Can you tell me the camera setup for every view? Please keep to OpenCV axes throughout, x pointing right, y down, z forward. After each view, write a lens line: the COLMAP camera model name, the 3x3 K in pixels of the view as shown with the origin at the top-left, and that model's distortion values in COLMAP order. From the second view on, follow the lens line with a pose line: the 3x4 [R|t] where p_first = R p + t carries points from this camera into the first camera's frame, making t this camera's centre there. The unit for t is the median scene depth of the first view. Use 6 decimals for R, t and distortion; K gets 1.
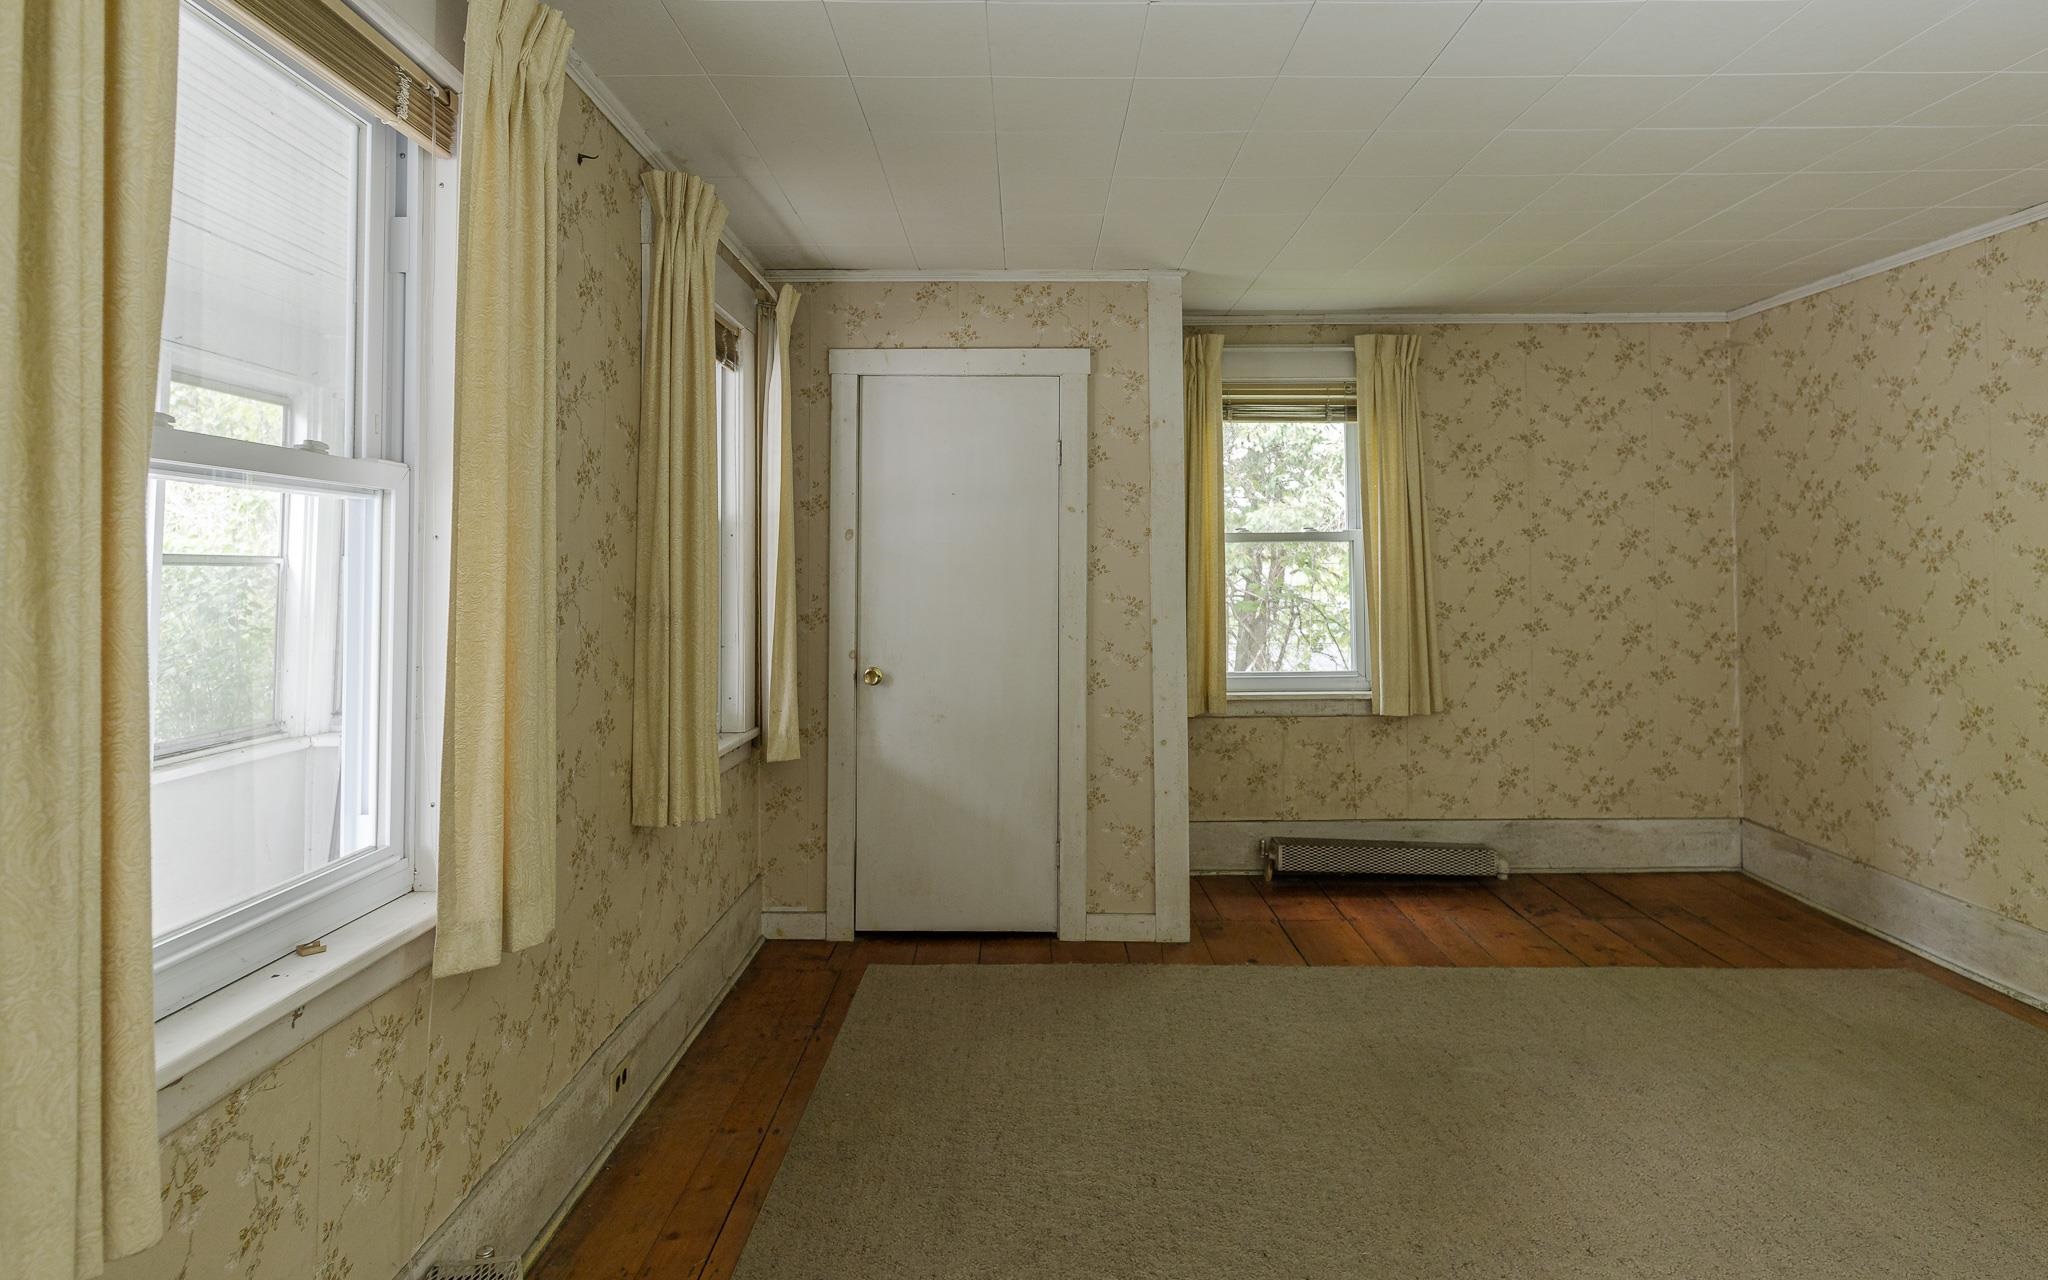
lens RADIAL K [[1063.6, 0, 1017.6], [0, 1063.6, 561.7], [0, 0, 1]] dist [0.000809, -0.002537]
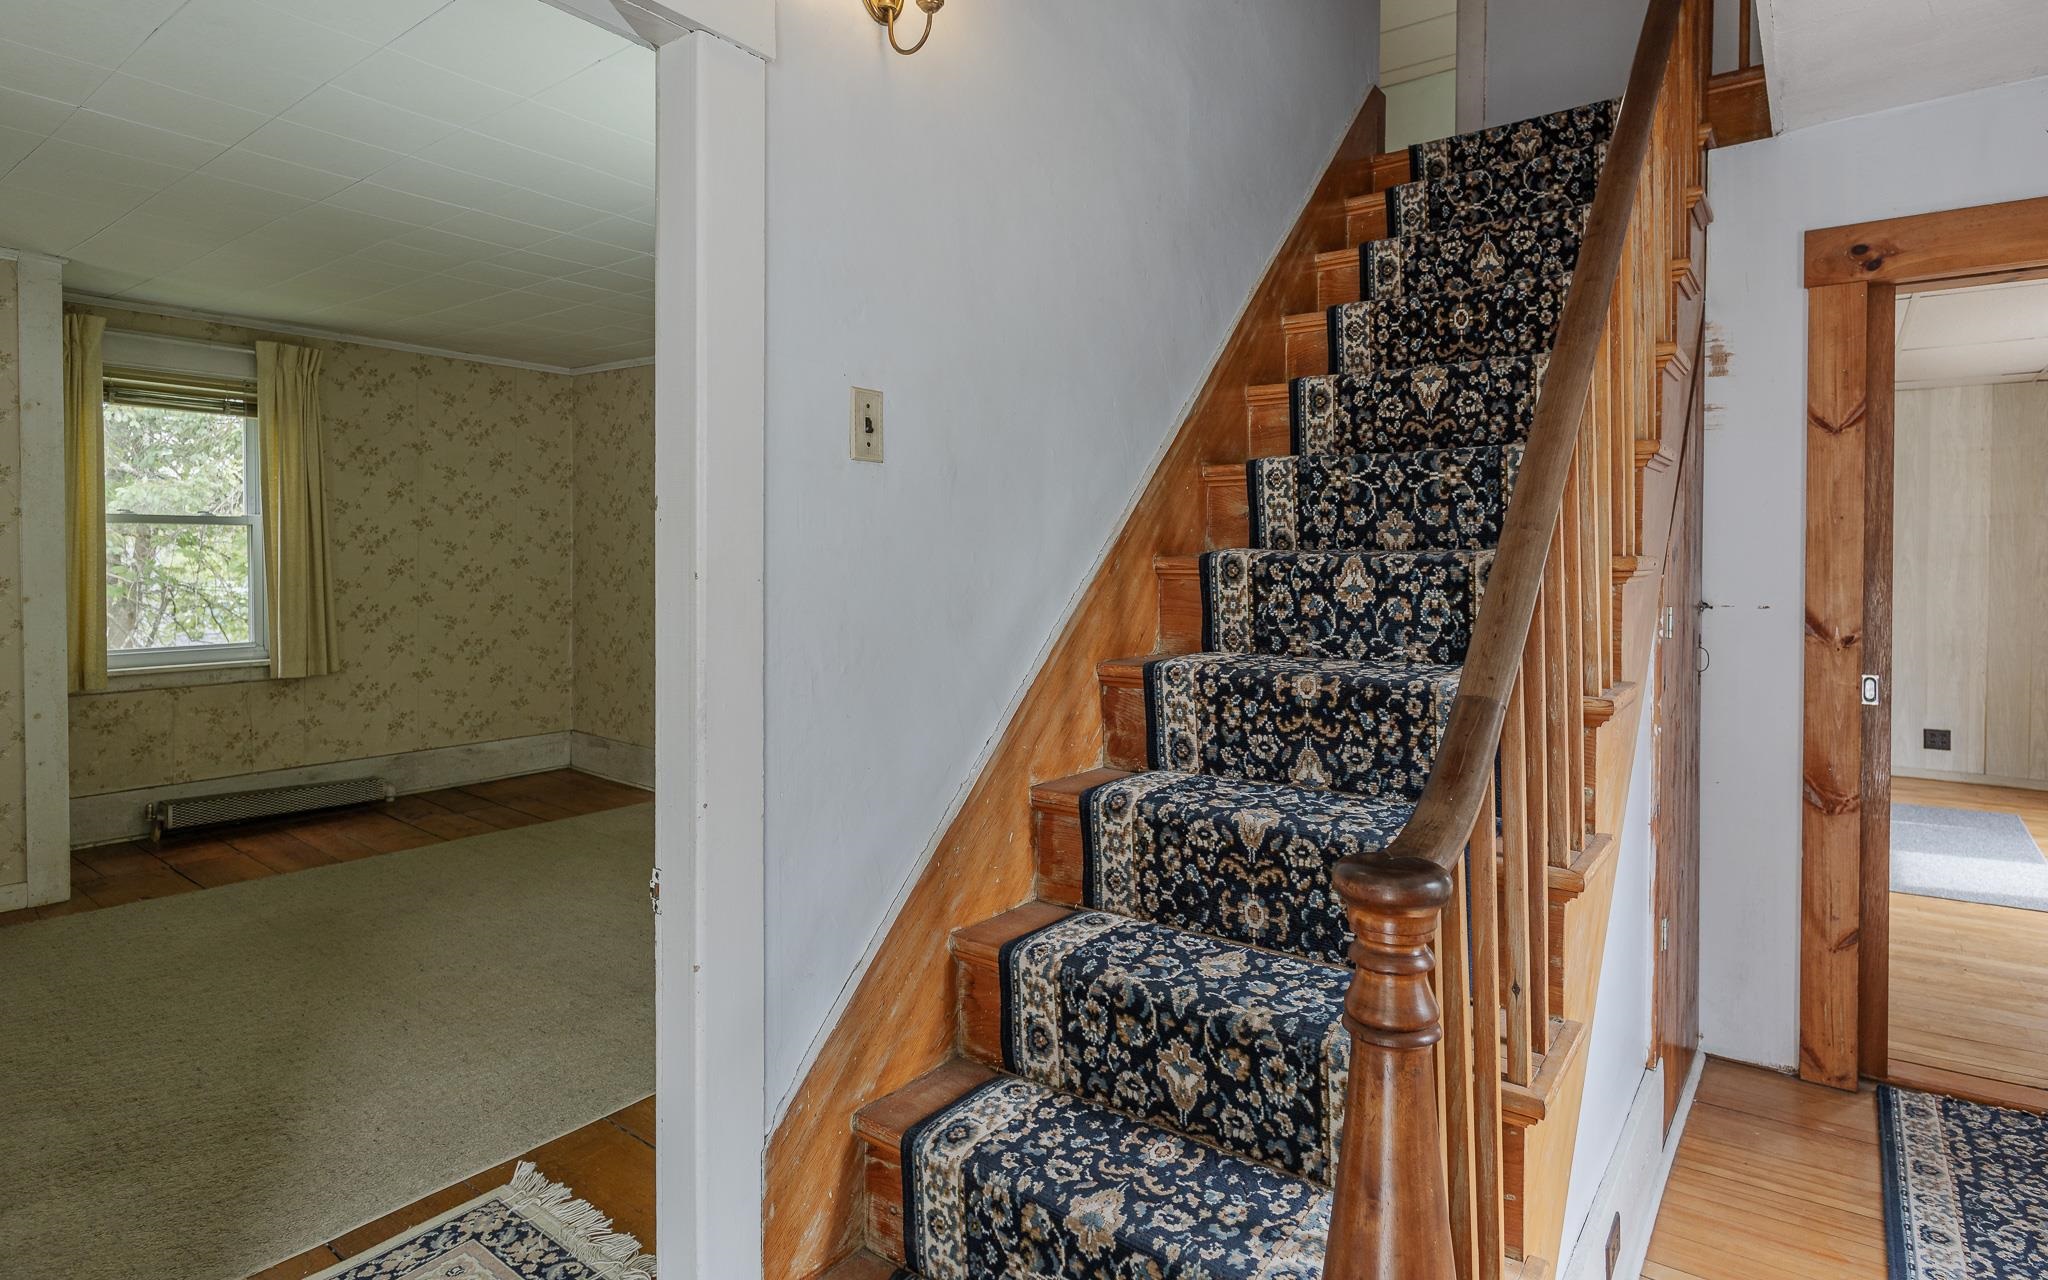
lens RADIAL K [[1063.6, 0, 1017.6], [0, 1063.6, 561.7], [0, 0, 1]] dist [0.000809, -0.002537]
pose [[0.593251, 0.004620, 0.805005, -0.107031], [-0.016816, 0.999836, 0.006655, -0.002362], [-0.804842, -0.017485, 0.593231, -0.311885]]
